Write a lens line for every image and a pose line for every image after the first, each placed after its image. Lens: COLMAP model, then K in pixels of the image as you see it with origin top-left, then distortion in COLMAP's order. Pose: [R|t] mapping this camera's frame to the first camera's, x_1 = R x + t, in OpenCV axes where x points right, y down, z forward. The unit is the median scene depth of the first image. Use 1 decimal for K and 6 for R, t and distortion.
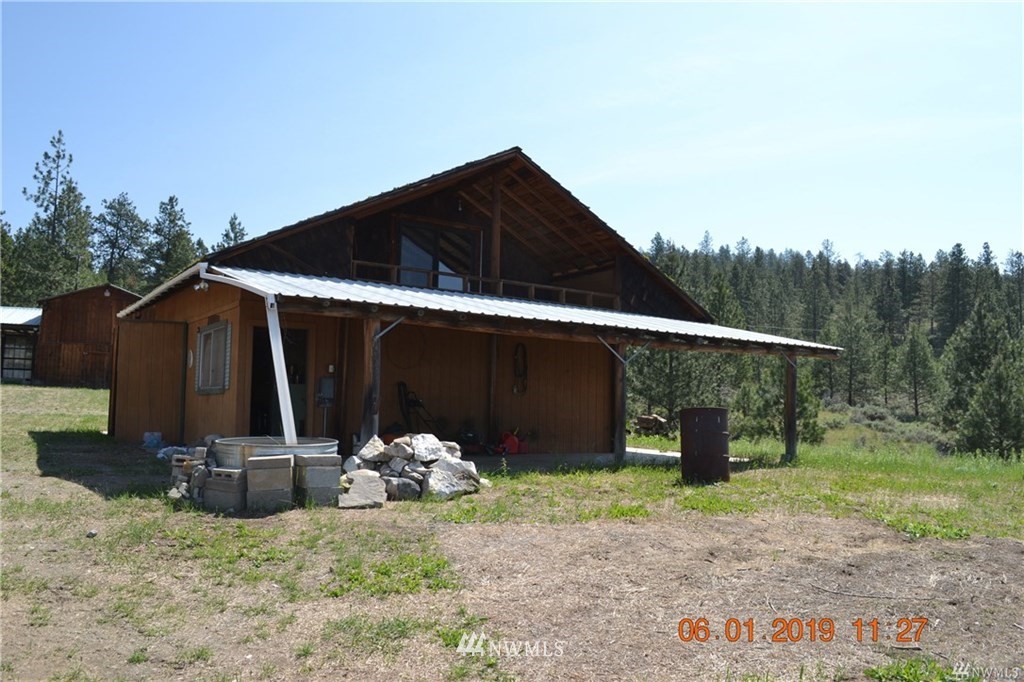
lens RADIAL K [[815.2, 0, 504.6], [0, 815.2, 342.9], [0, 0, 1]] dist [-0.091552, 0.017073]
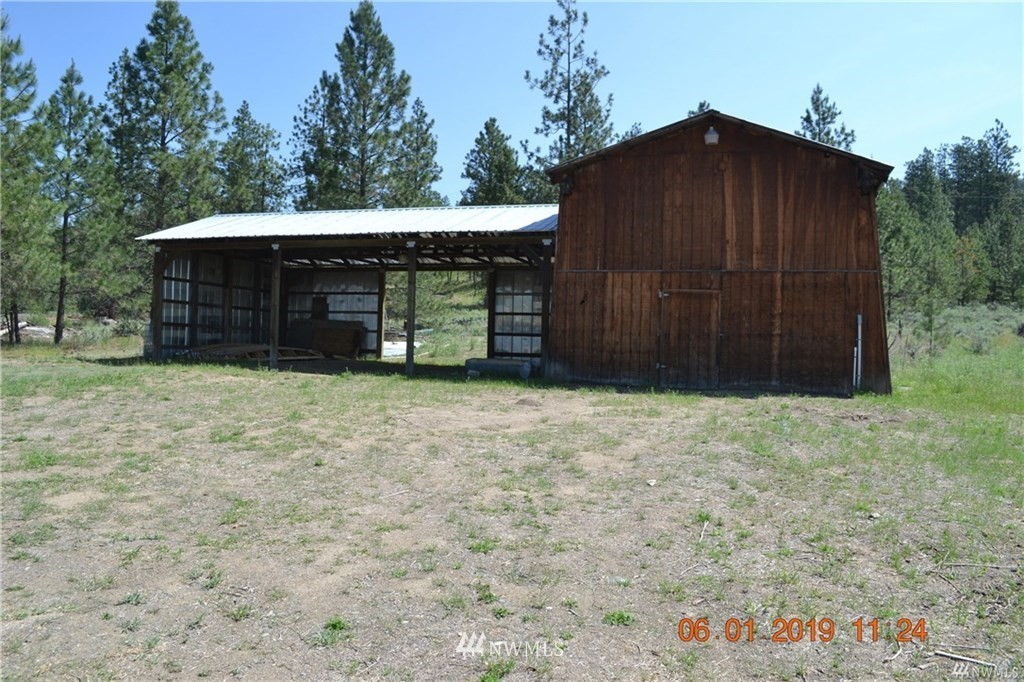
lens RADIAL K [[815.2, 0, 504.6], [0, 815.2, 342.9], [0, 0, 1]] dist [-0.091552, 0.017073]
pose [[0.826770, -0.006375, -0.562505, -0.223200], [0.040433, 0.998023, 0.048117, 0.008801], [0.561086, -0.062525, 0.825393, 0.379353]]
